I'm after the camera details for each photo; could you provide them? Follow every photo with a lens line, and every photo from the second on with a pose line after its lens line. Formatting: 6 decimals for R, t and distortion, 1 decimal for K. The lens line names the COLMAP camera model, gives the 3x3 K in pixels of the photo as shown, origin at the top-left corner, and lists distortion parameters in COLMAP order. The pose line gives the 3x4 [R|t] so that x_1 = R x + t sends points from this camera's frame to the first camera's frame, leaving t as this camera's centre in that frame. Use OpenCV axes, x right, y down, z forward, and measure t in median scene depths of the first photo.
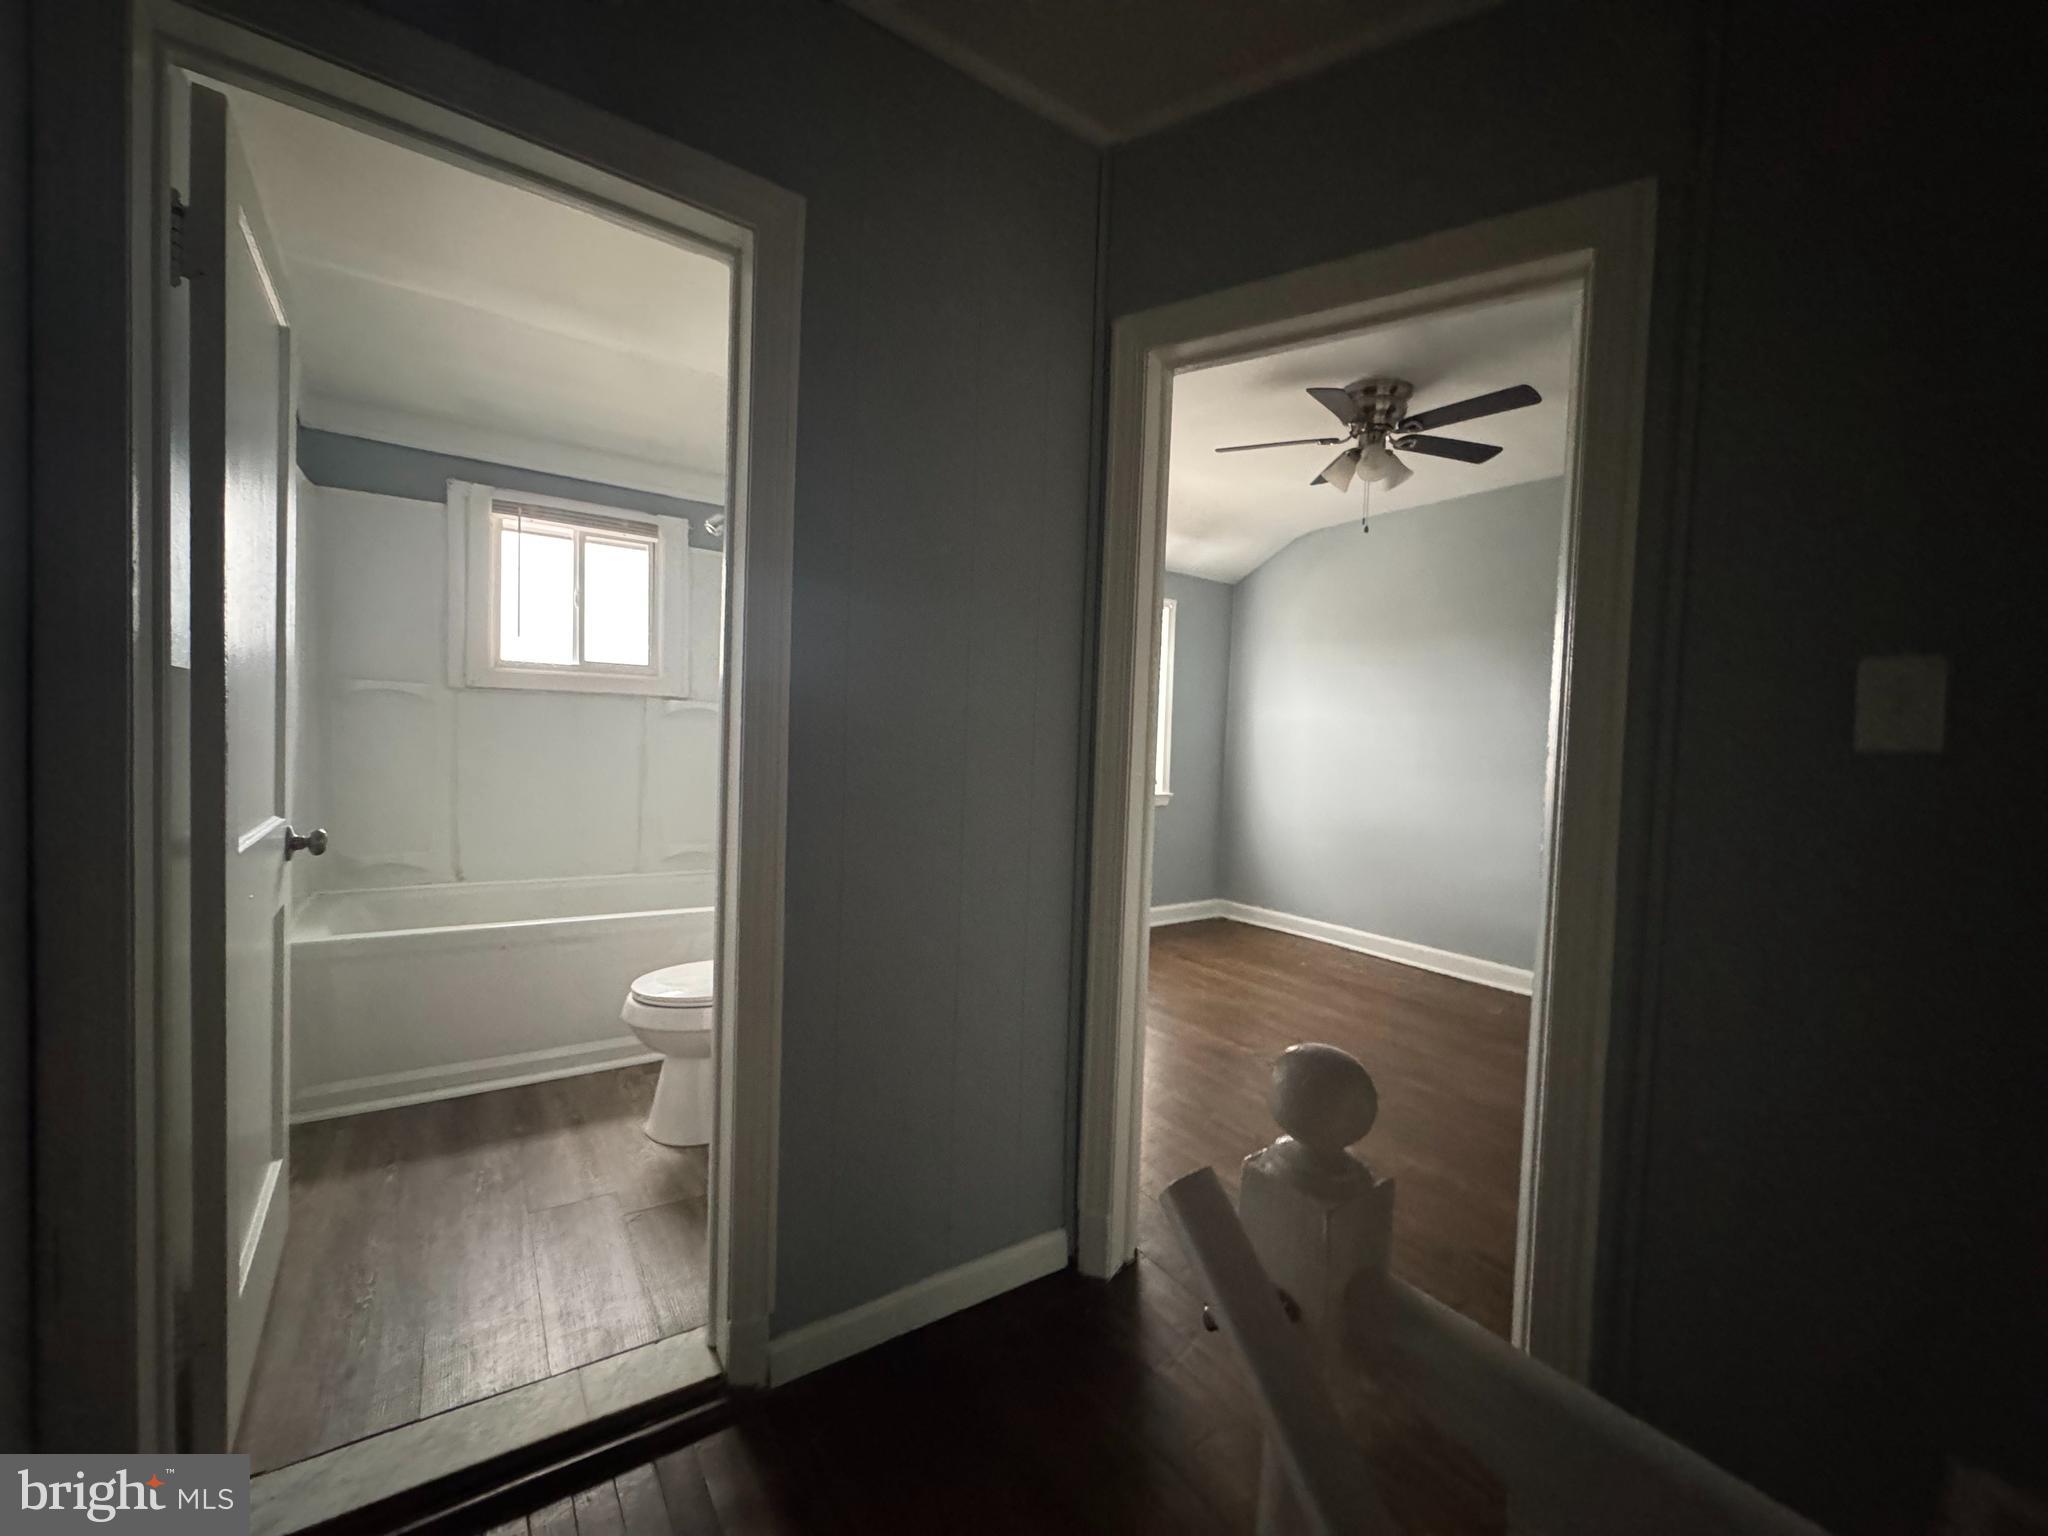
lens RADIAL K [[819.0, 0, 1021.7], [0, 819.0, 765.3], [0, 0, 1]] dist [-0.002549, 0.000211]
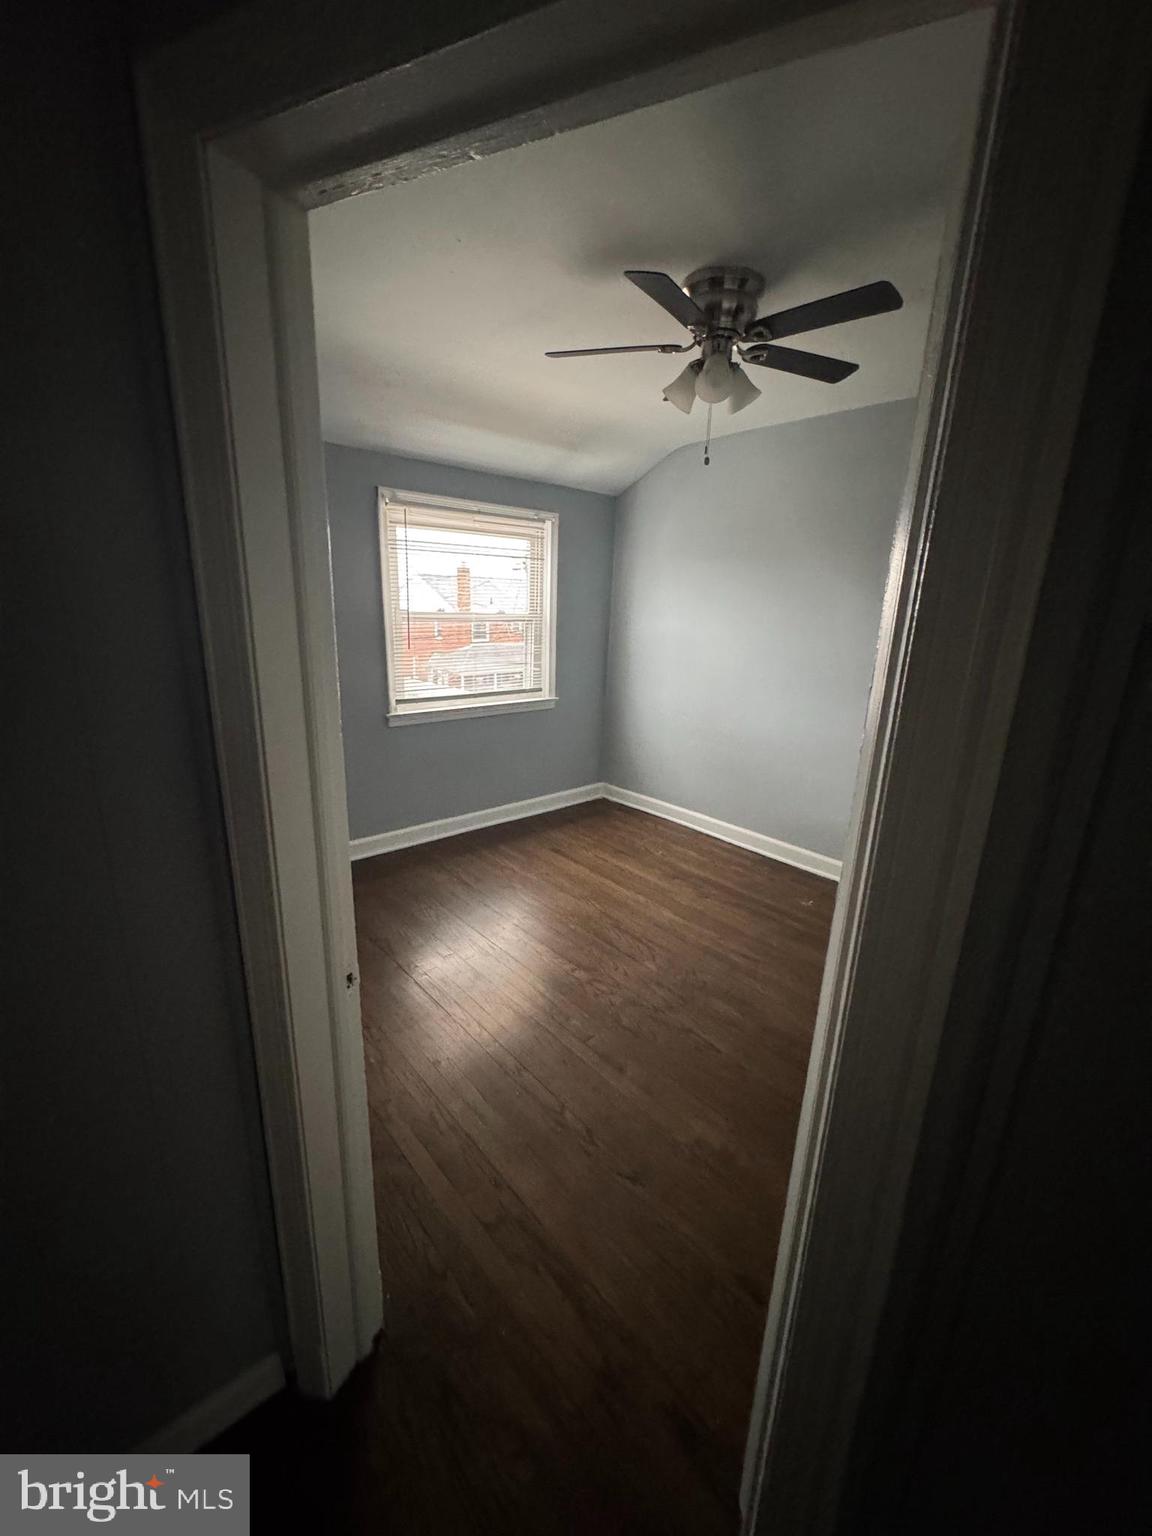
lens RADIAL K [[614.2, 0, 573.4], [0, 614.2, 768.3], [0, 0, 1]] dist [-0.002549, 0.000211]
pose [[0.993440, -0.032656, 0.109596, 0.188832], [0.006106, 0.972140, 0.234322, -0.117002], [-0.114195, -0.232116, 0.965962, 0.281471]]
